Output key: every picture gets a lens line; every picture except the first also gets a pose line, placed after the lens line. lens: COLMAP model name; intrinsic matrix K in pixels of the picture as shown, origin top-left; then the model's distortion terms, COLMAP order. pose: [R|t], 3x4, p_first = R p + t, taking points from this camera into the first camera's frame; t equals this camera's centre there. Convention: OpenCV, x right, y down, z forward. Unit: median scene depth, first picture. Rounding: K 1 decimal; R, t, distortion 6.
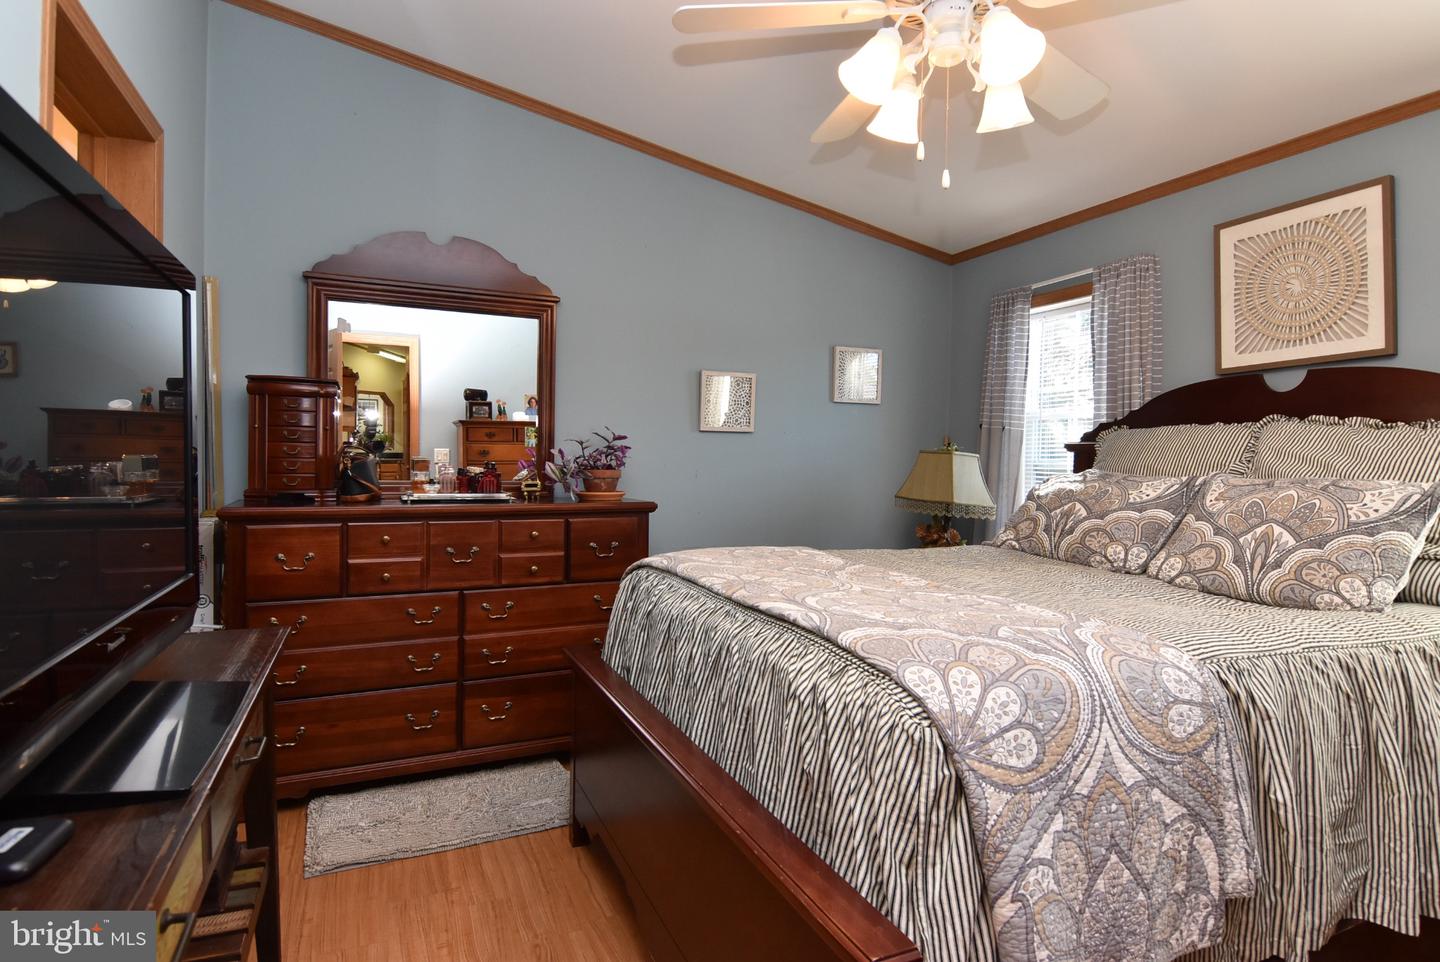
lens RADIAL K [[759.2, 0, 724.9], [0, 759.2, 483.3], [0, 0, 1]] dist [-0.006351, -0.002181]
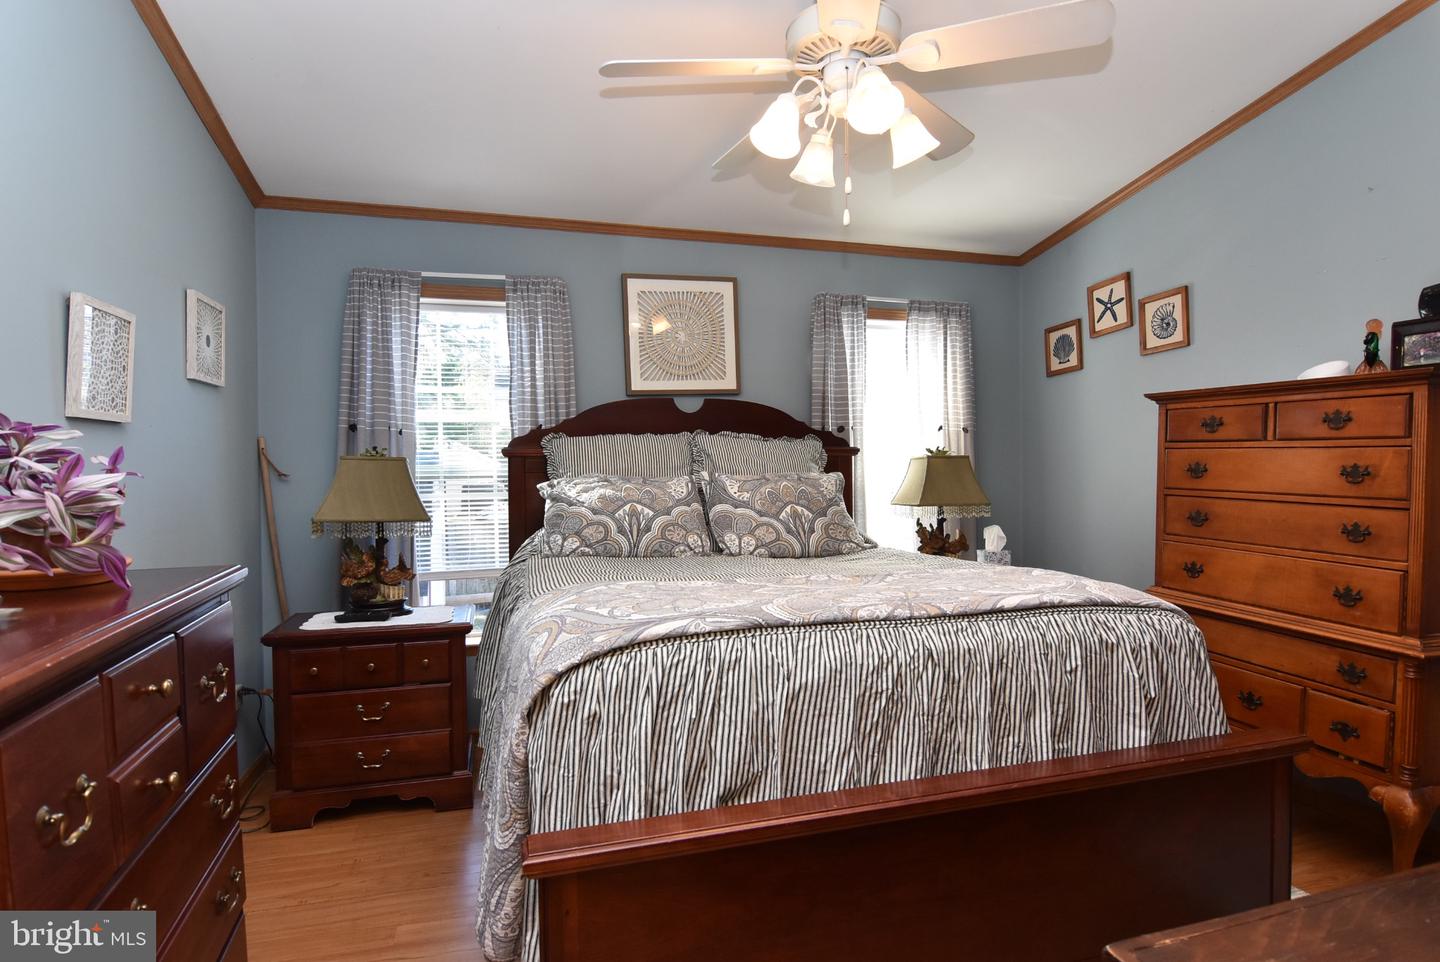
lens RADIAL K [[759.2, 0, 724.9], [0, 759.2, 483.3], [0, 0, 1]] dist [-0.006351, -0.002181]
pose [[0.135904, -0.051225, 0.989397, -0.631174], [0.041548, 0.998079, 0.045967, -0.051007], [-0.989850, 0.034860, 0.137771, 0.734097]]
